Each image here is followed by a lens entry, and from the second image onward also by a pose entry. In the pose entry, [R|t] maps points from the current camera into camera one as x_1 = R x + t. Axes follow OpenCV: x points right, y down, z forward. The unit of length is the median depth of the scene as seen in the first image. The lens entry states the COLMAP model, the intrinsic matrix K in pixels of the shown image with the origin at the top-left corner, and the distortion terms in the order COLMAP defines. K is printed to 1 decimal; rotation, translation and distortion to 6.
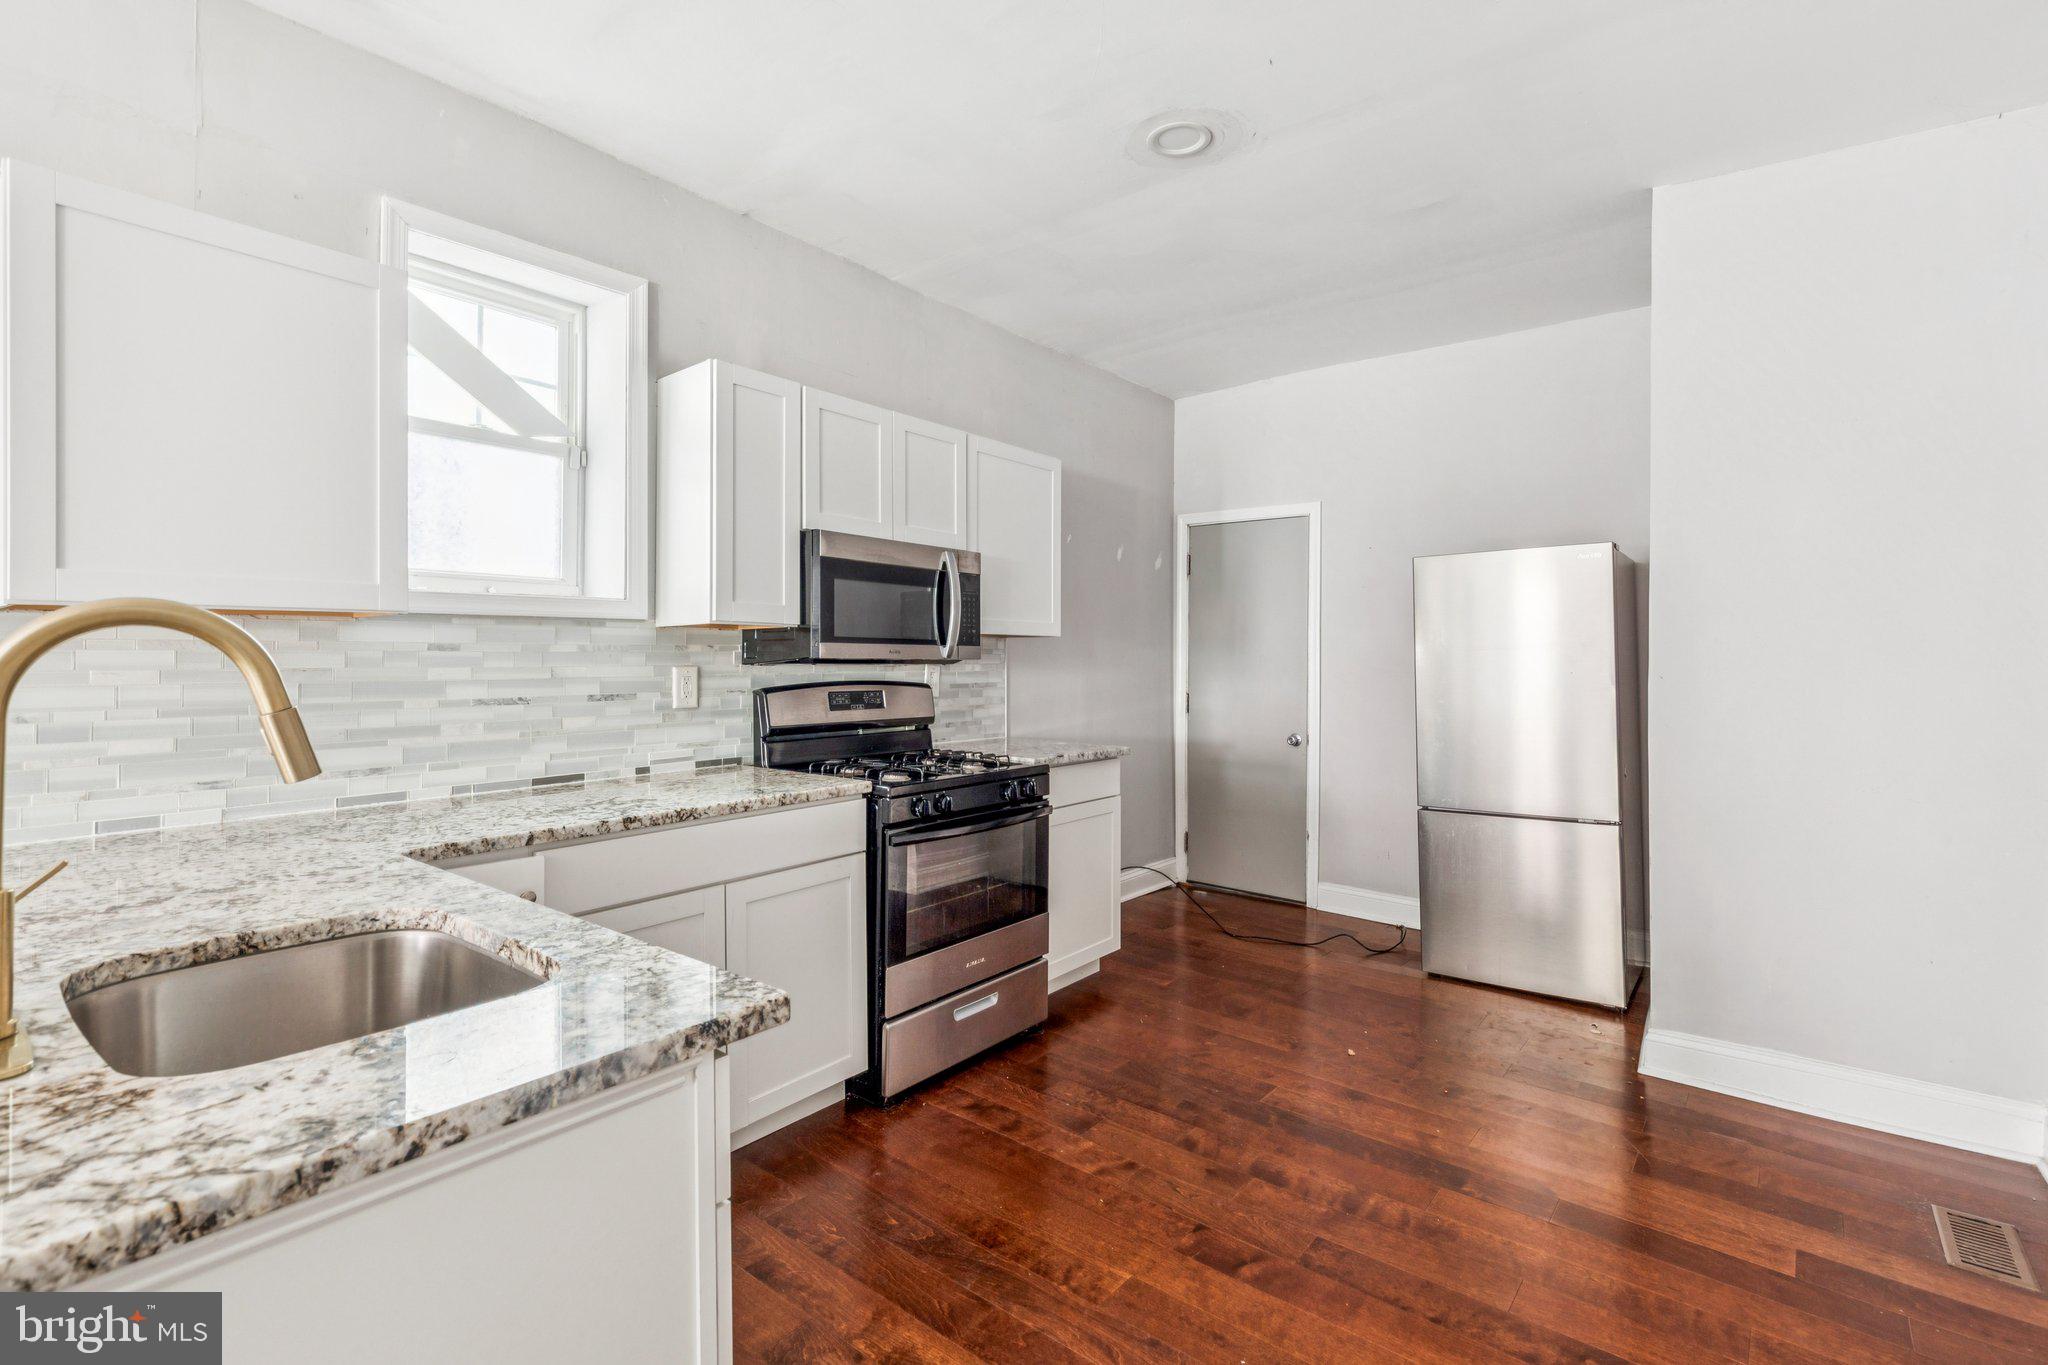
lens RADIAL K [[940.9, 0, 984.5], [0, 940.9, 650.4], [0, 0, 1]] dist [0.007505, 0.000304]
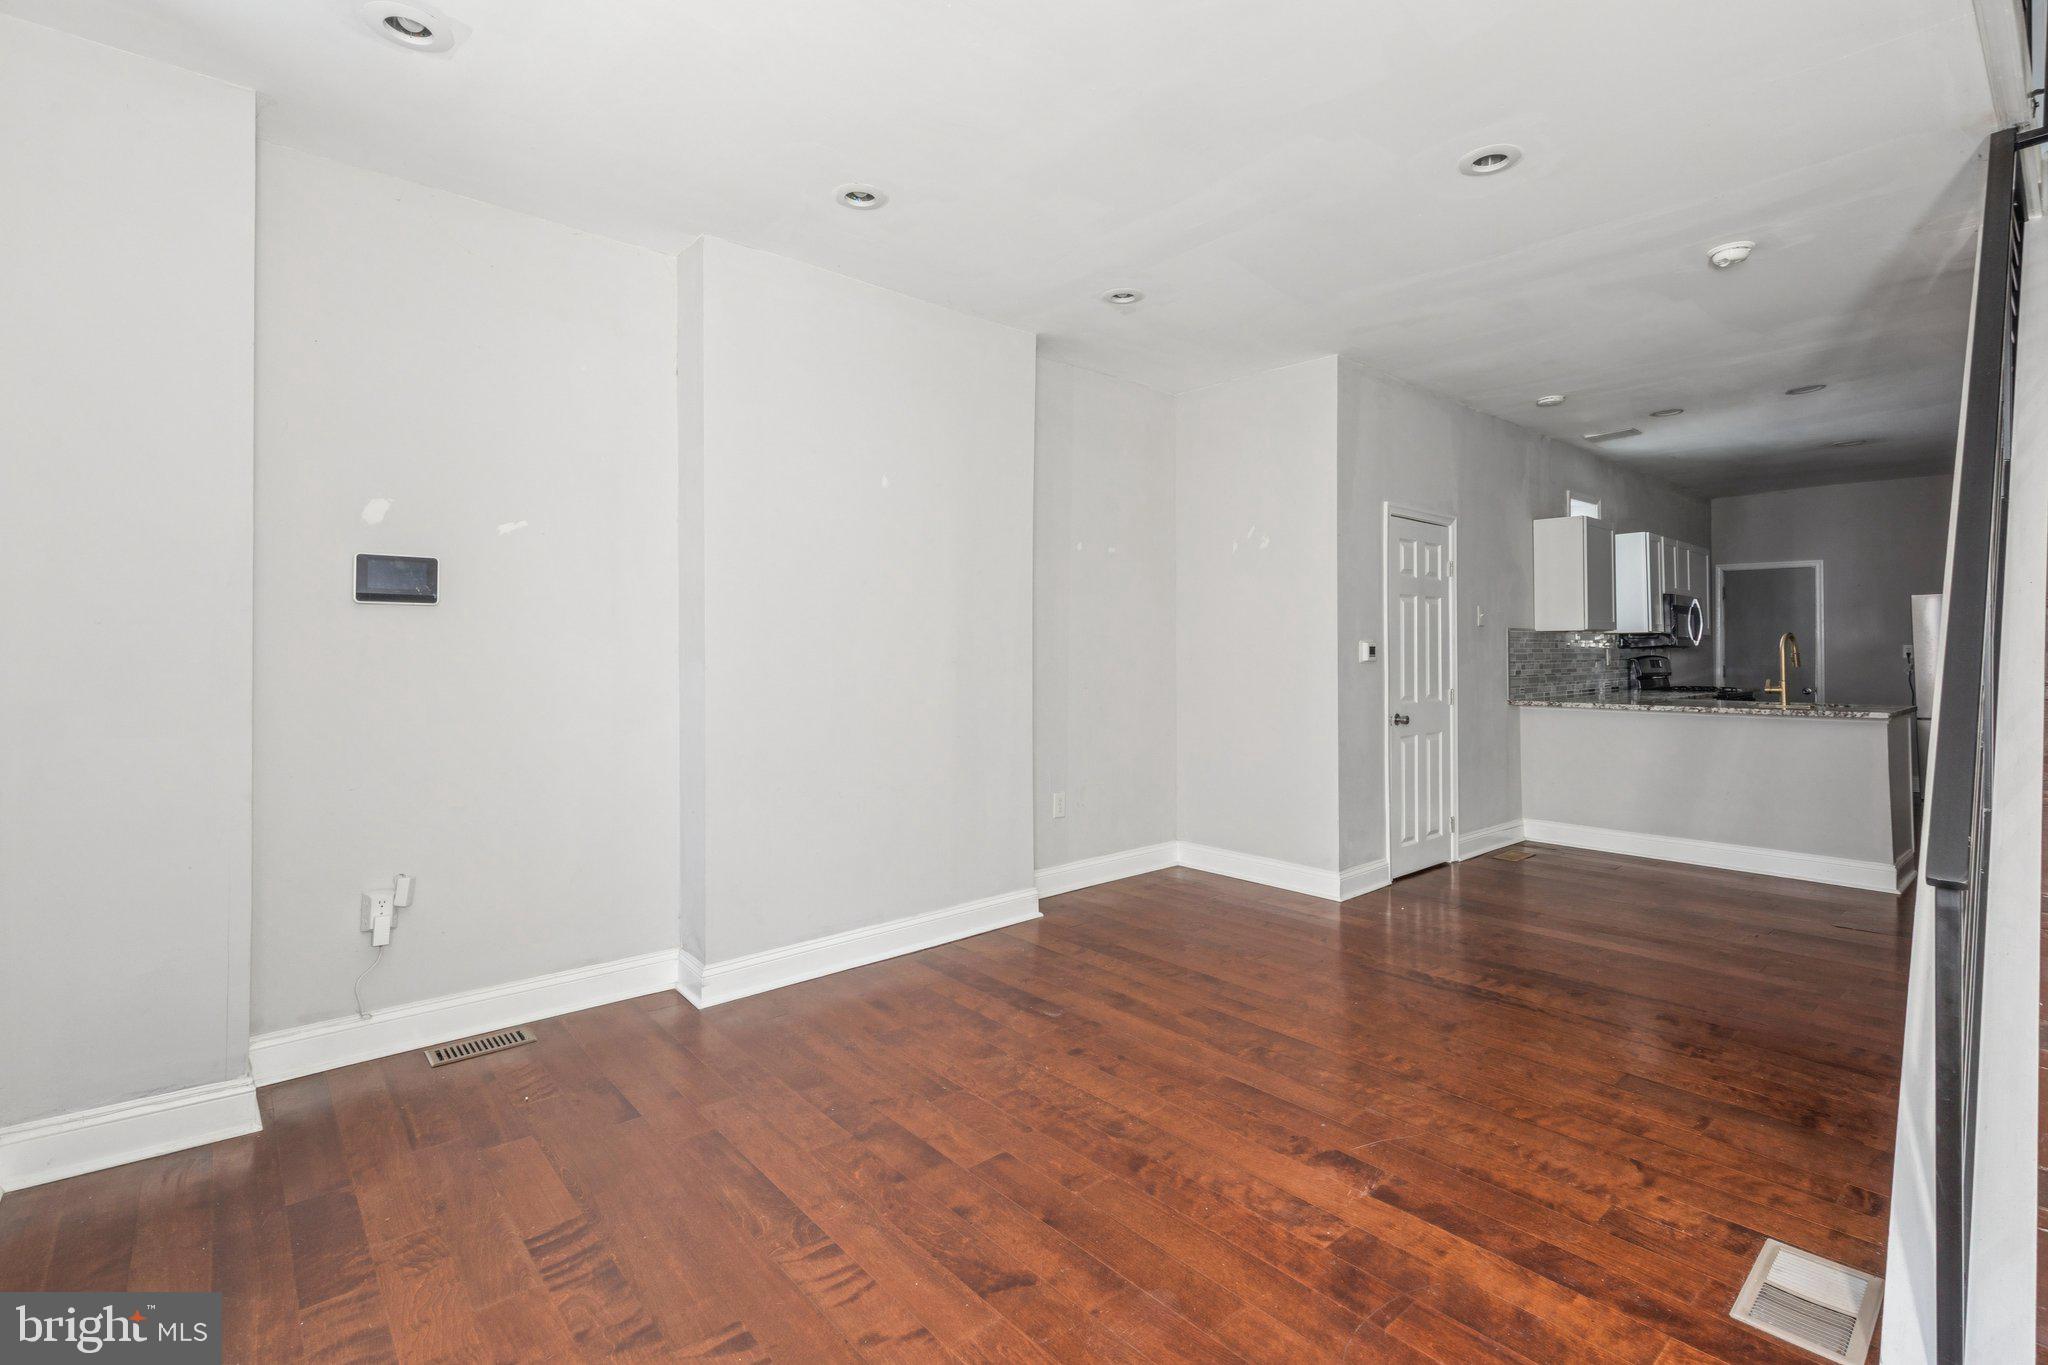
lens RADIAL K [[940.9, 0, 1035.7], [0, 940.9, 649.1], [0, 0, 1]] dist [0.007505, 0.000304]
pose [[0.990913, -0.003544, -0.134455, -1.352157], [0.003918, 0.999989, 0.002516, 0.005302], [0.134445, -0.003020, 0.990916, -1.520393]]
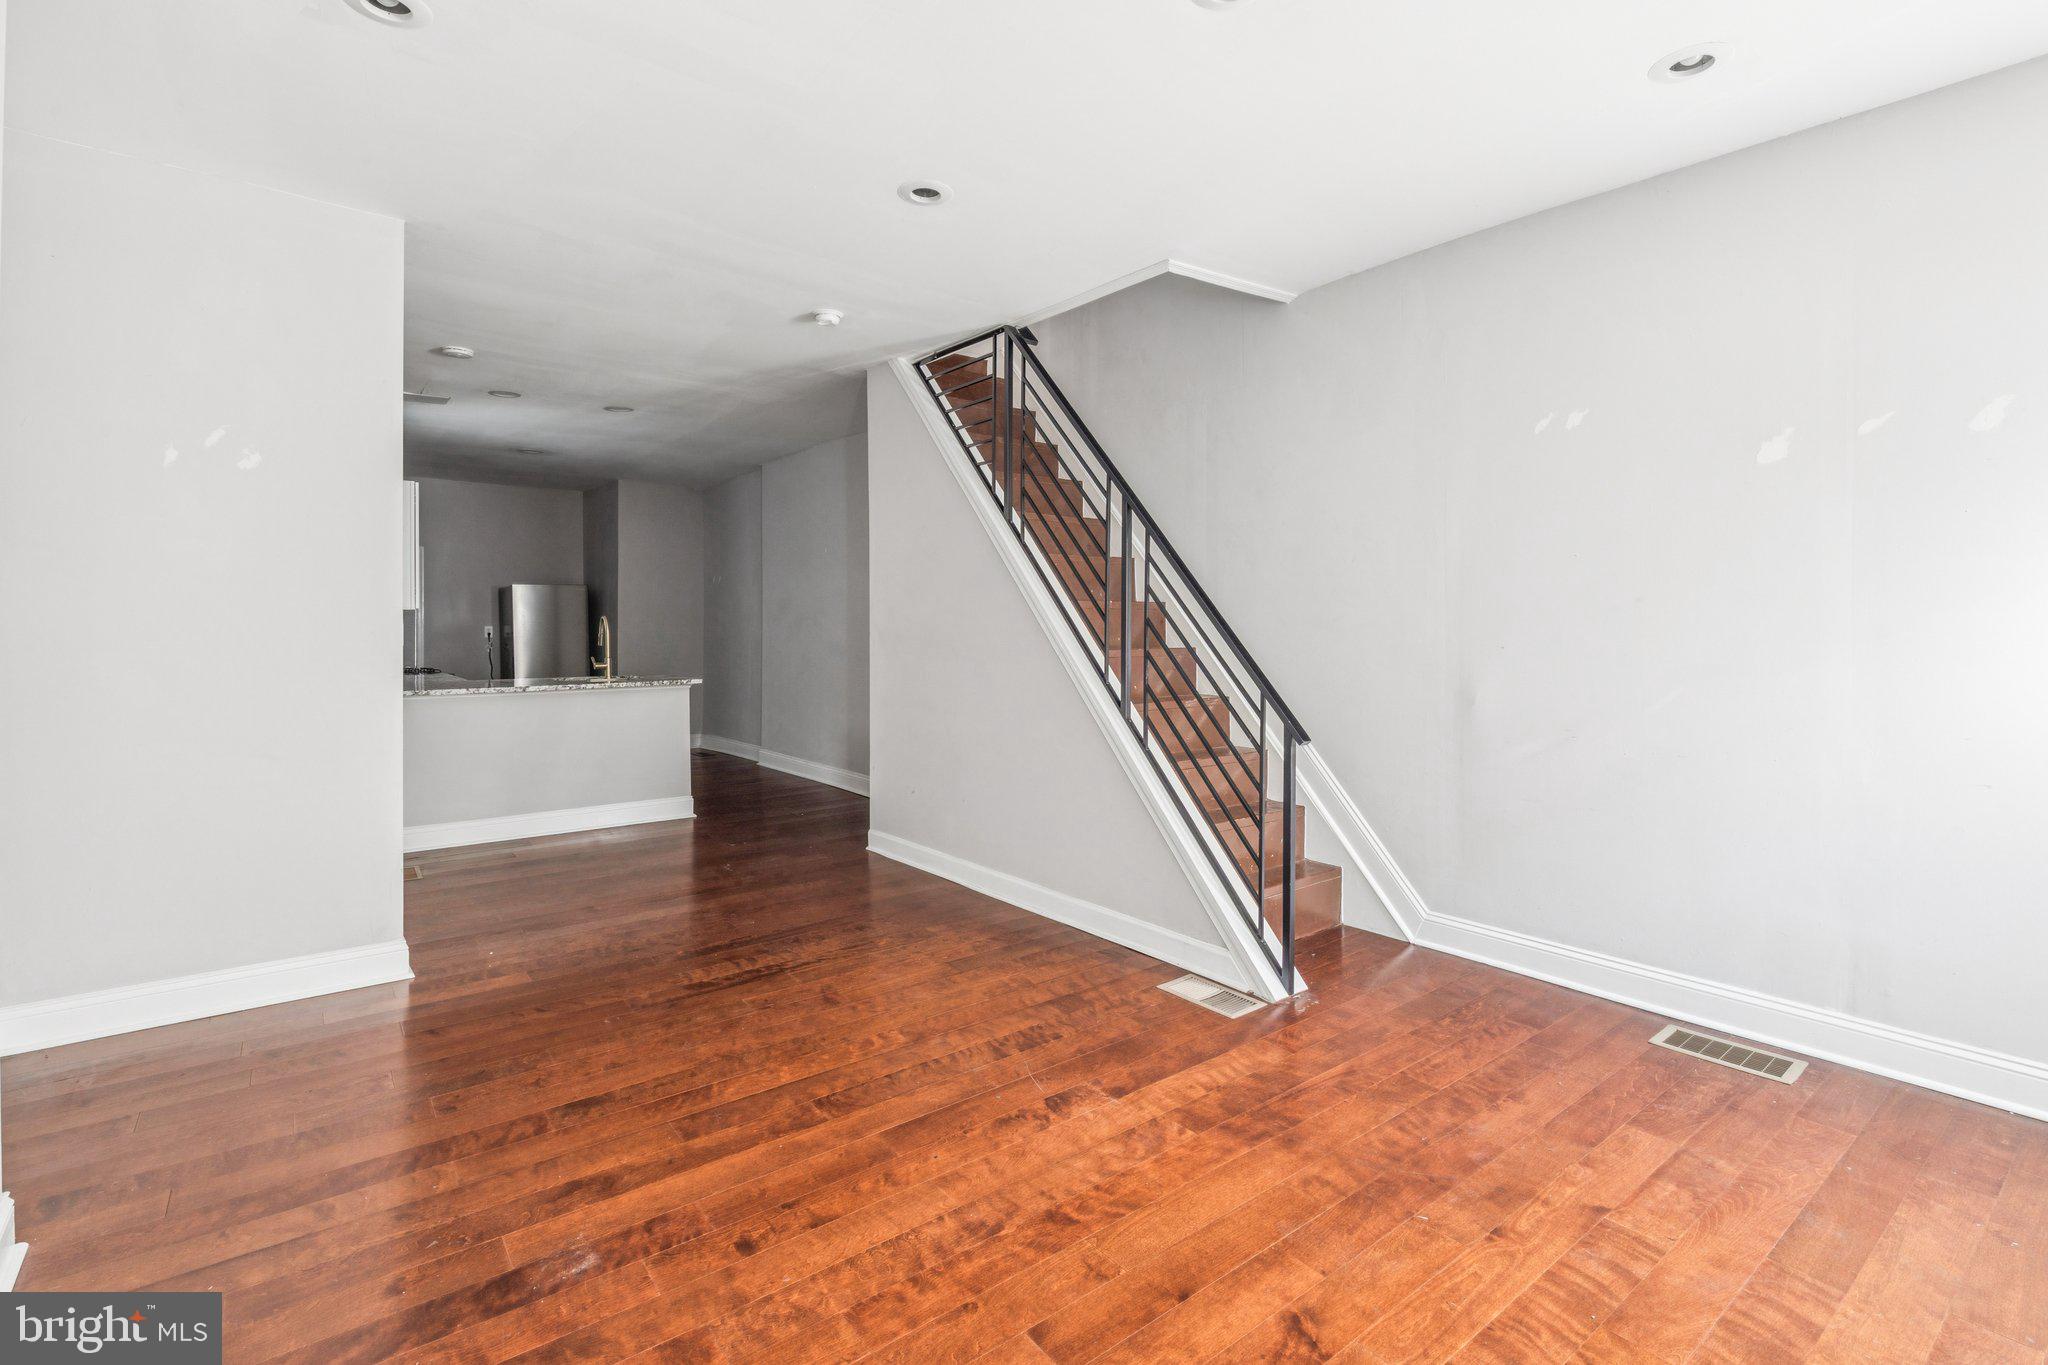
lens RADIAL K [[940.9, 0, 1022.5], [0, 940.9, 651.9], [0, 0, 1]] dist [0.007505, 0.000304]
pose [[0.194976, -0.026822, 0.980441, -1.979196], [-0.002619, 0.999608, 0.027867, 0.001995], [-0.980805, -0.008001, 0.194829, -0.901992]]
